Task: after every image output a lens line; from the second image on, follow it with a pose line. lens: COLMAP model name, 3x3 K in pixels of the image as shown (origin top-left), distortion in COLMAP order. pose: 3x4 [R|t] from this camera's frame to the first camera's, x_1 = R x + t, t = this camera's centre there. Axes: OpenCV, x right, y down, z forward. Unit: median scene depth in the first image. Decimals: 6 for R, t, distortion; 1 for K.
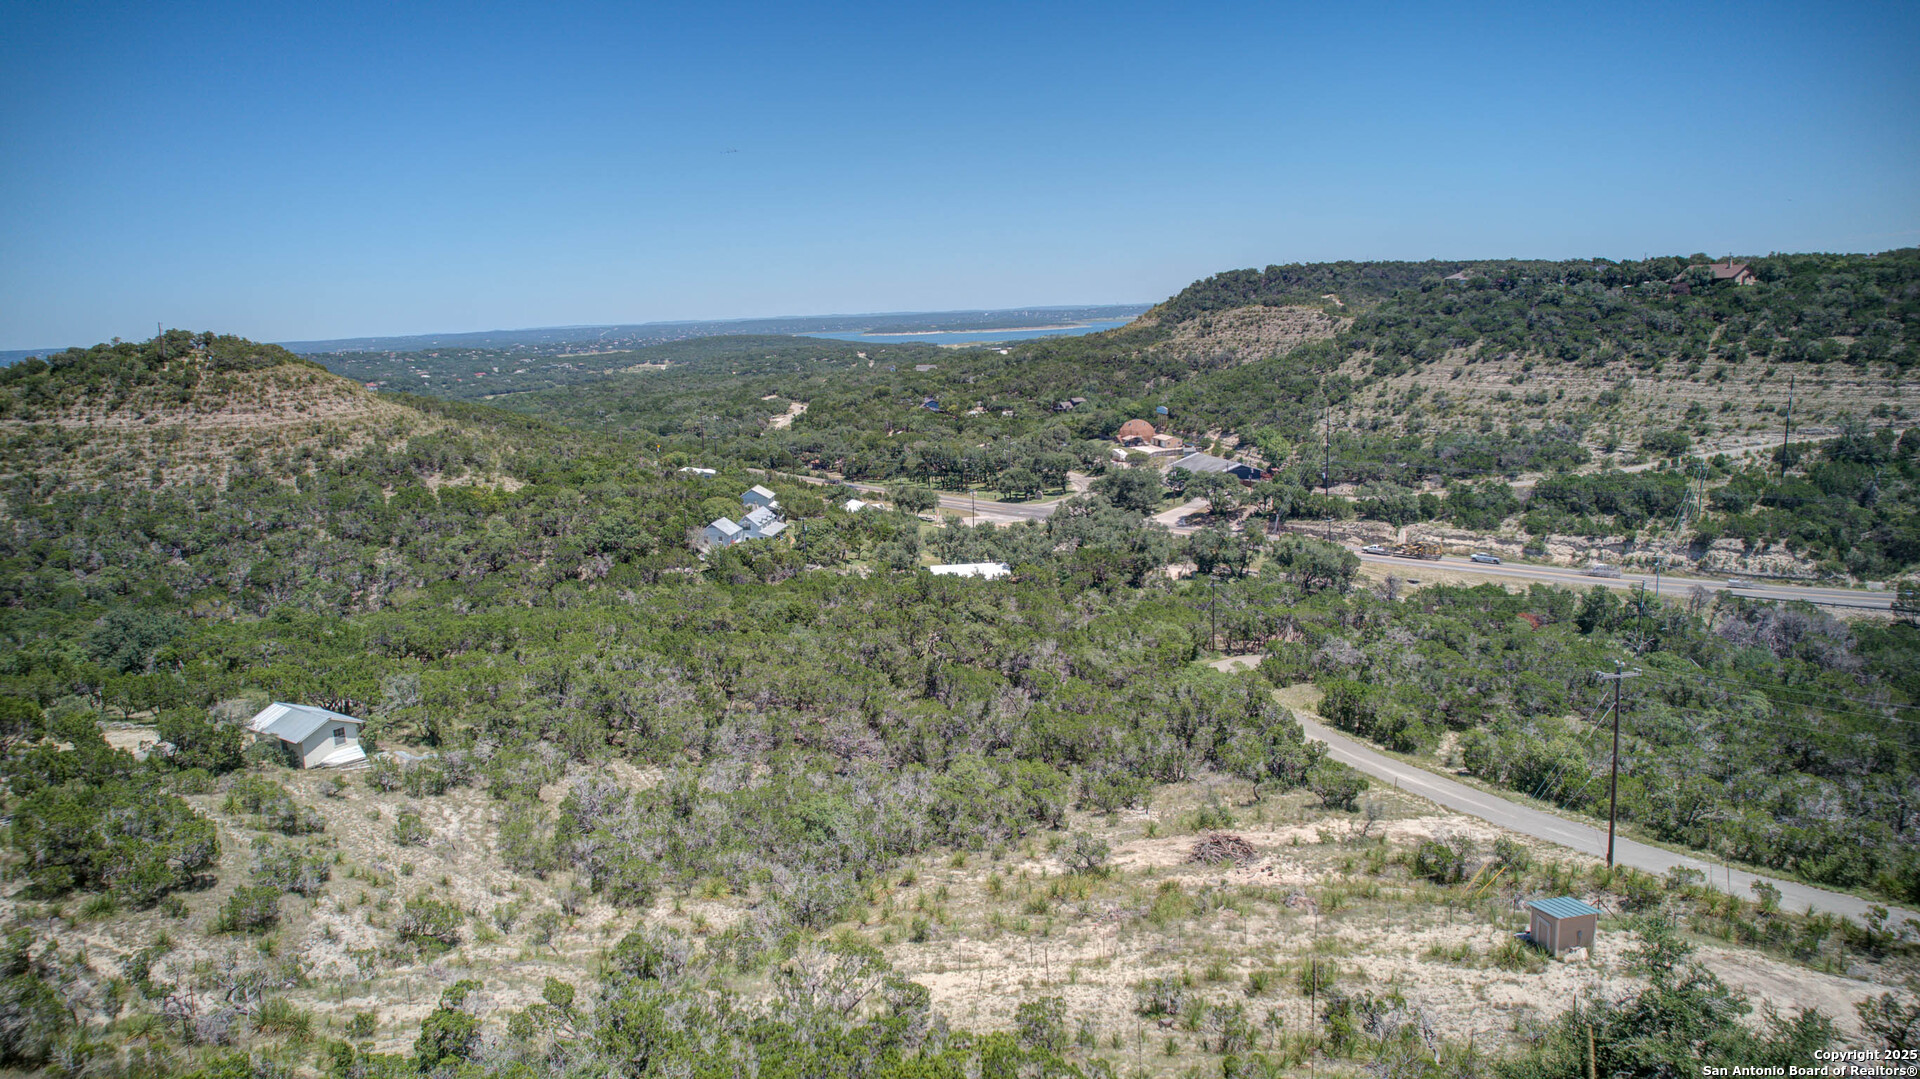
lens RADIAL K [[1197.9, 0, 988.2], [0, 1197.9, 537.0], [0, 0, 1]] dist [-0.071171, 0.063536]
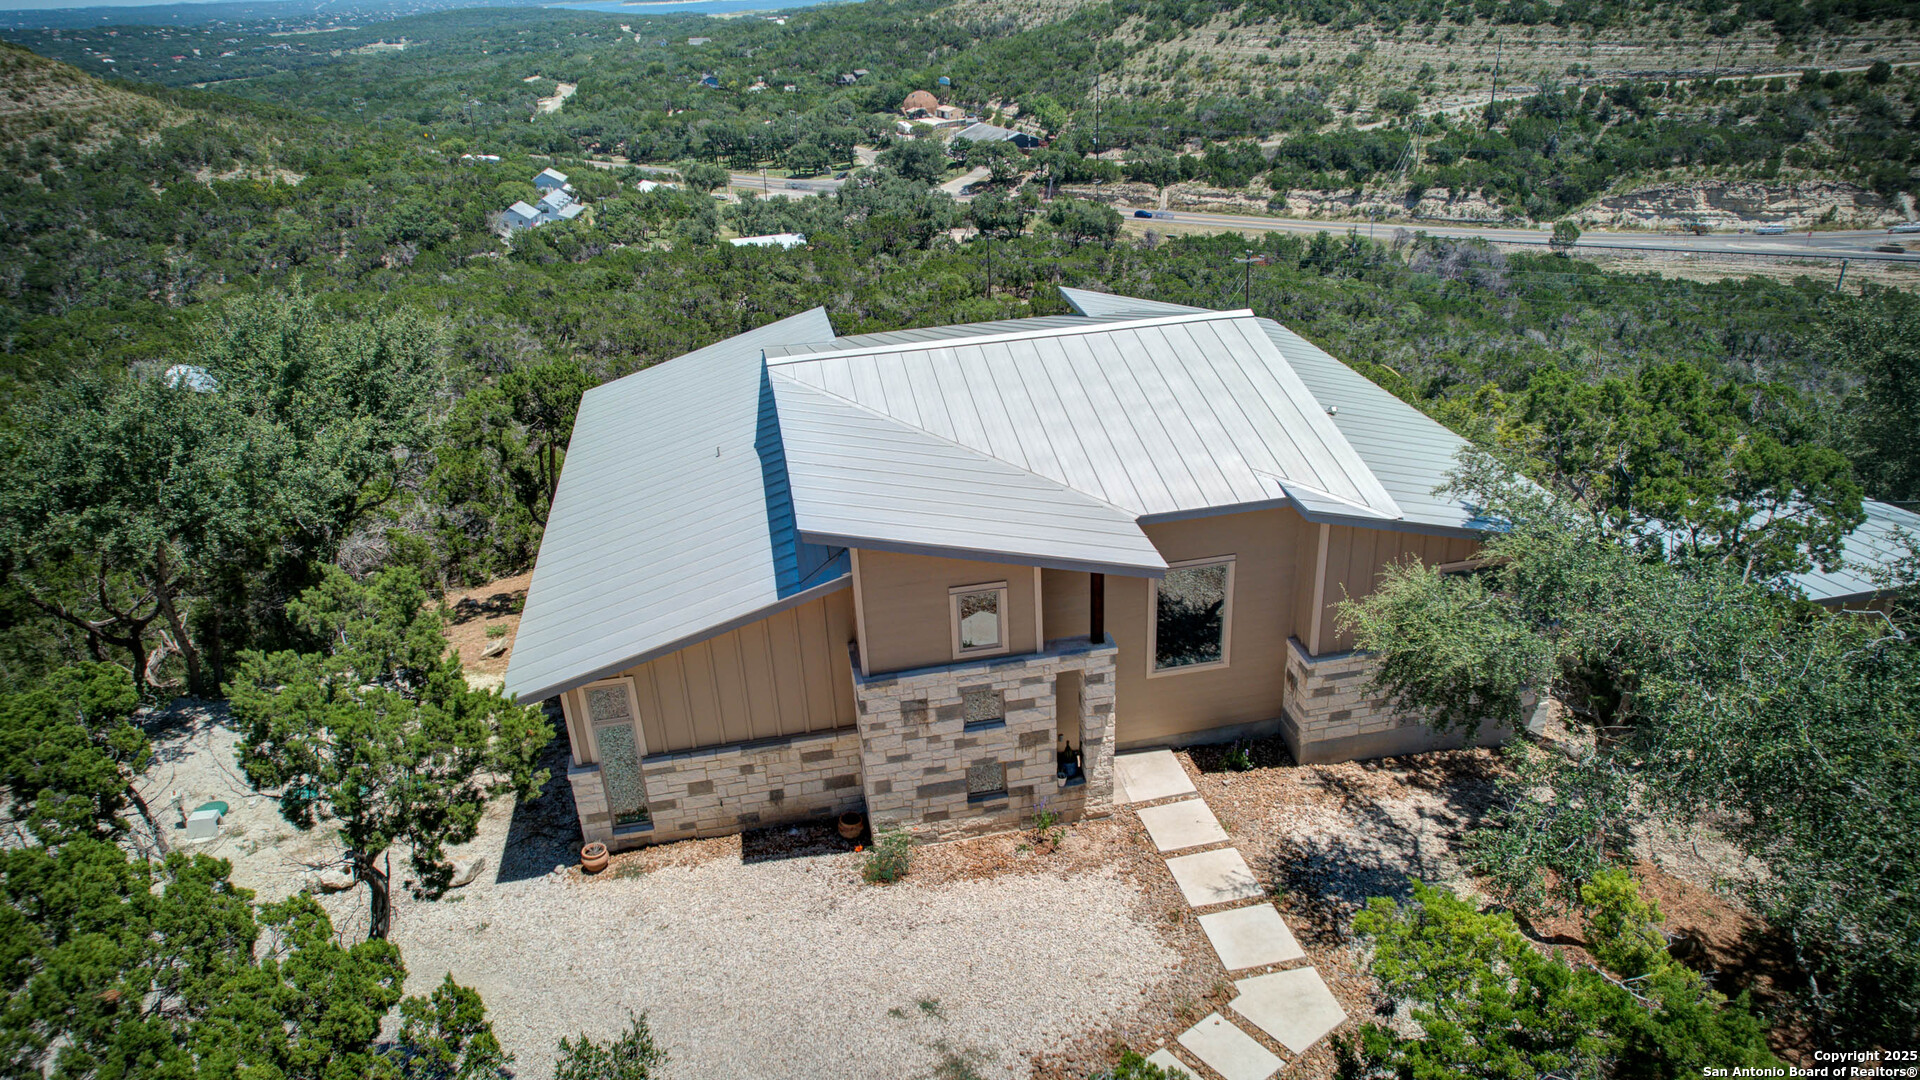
lens RADIAL K [[1197.9, 0, 988.2], [0, 1197.9, 537.5], [0, 0, 1]] dist [-0.071171, 0.063536]
pose [[0.984897, -0.079343, 0.153894, -0.004825], [0.037264, 0.965130, 0.259107, 0.011880], [-0.169086, -0.249459, 0.953510, -0.089004]]
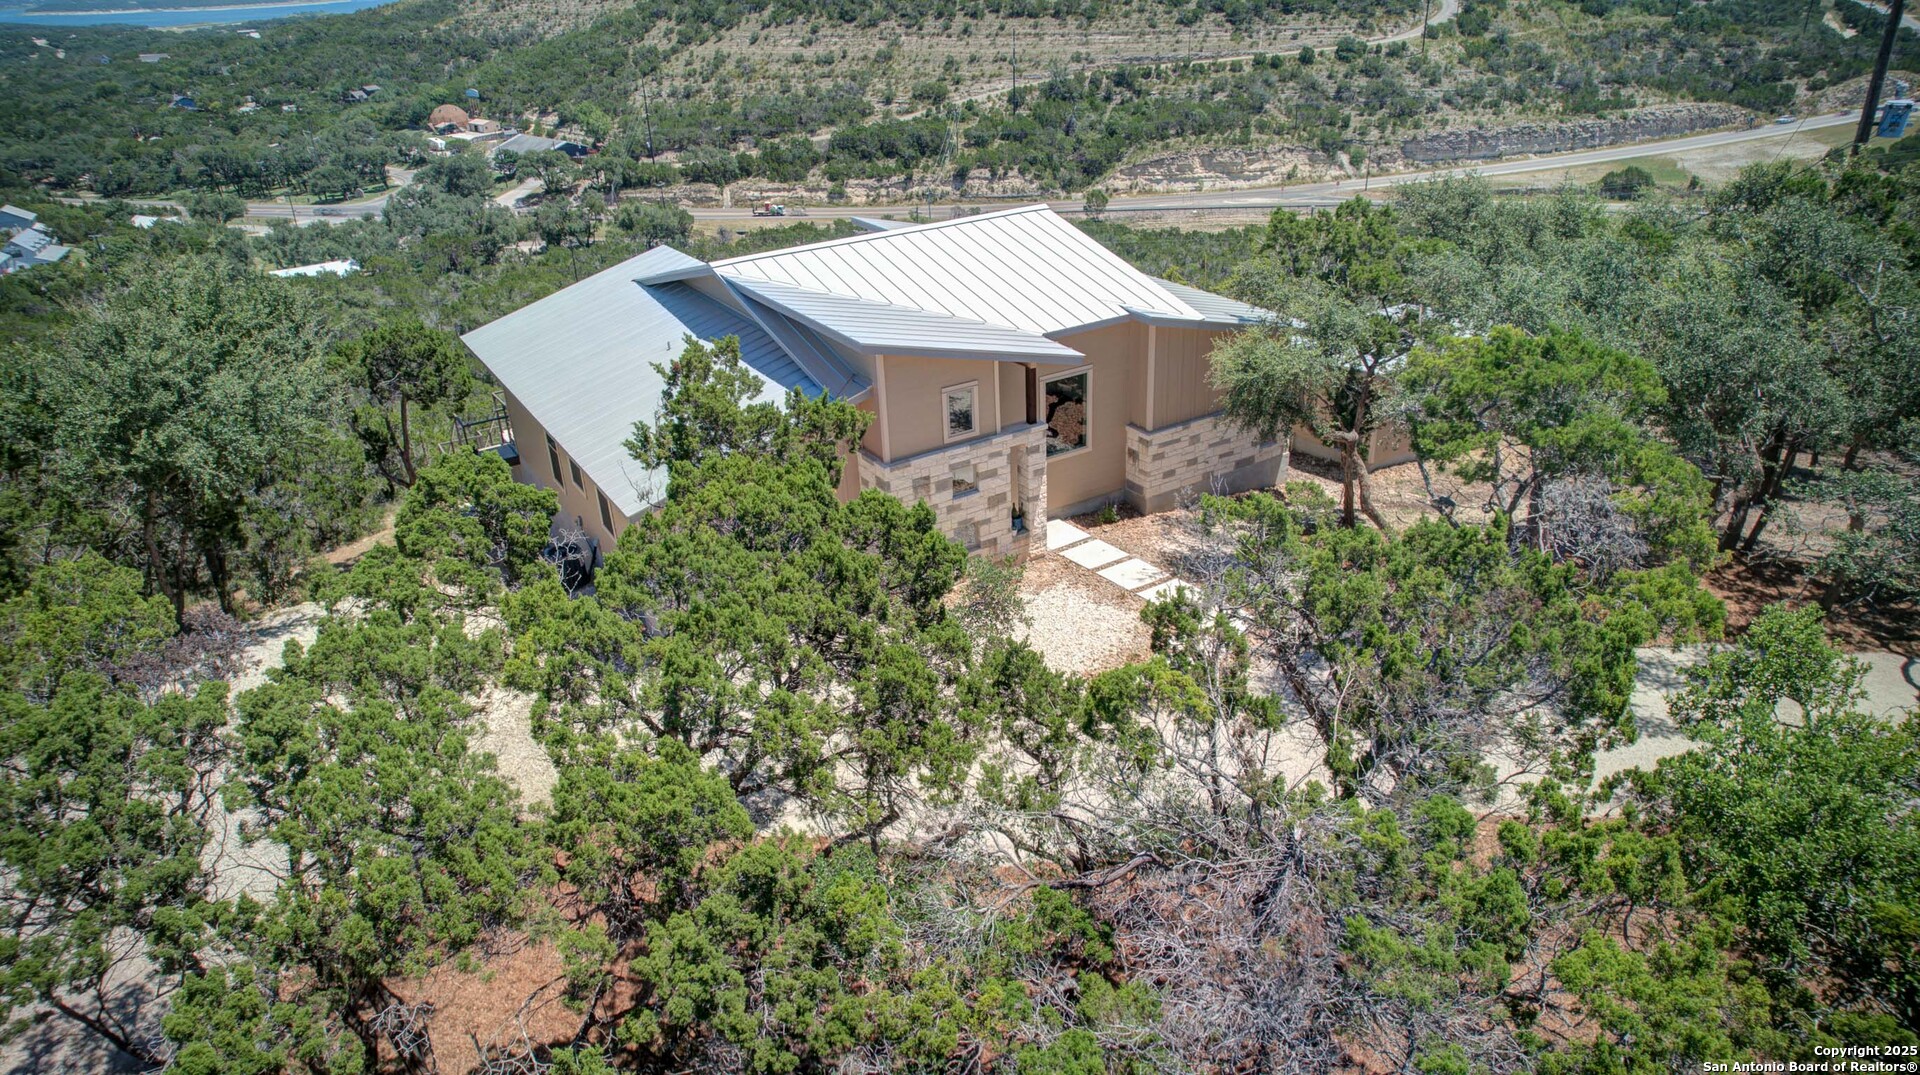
lens RADIAL K [[1194.4, 0, 964.6], [0, 1194.4, 535.3], [0, 0, 1]] dist [-0.074164, 0.072289]
pose [[0.861488, -0.223583, 0.455904, -0.035031], [0.100534, 0.955172, 0.278460, 0.016294], [-0.497726, -0.194056, 0.845347, -0.104585]]
